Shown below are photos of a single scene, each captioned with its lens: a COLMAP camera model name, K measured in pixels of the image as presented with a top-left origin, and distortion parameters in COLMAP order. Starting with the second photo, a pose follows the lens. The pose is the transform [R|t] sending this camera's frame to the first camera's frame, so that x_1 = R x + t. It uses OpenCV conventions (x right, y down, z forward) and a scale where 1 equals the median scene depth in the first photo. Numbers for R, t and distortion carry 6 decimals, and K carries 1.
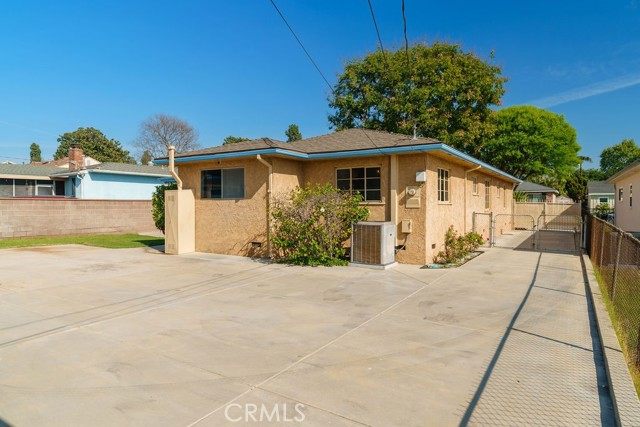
lens RADIAL K [[406.9, 0, 317.7], [0, 406.9, 214.0], [0, 0, 1]] dist [-0.038700, 0.000127]
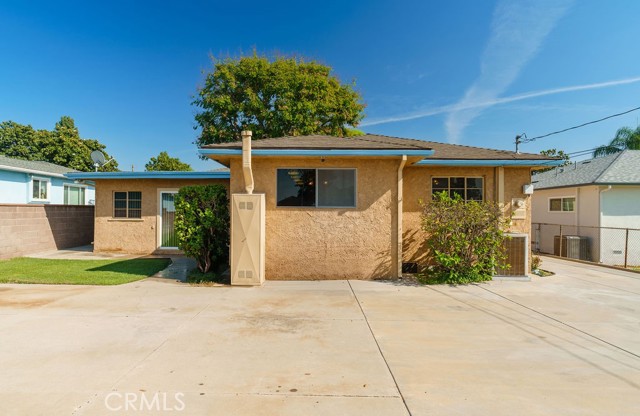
lens RADIAL K [[384.2, 0, 321.8], [0, 384.2, 207.2], [0, 0, 1]] dist [-0.000223, -0.001342]
pose [[0.843043, 0.011014, 0.537734, -0.640887], [0.005769, 0.999548, -0.029517, -0.016477], [-0.537816, 0.027986, 0.842598, 0.385847]]
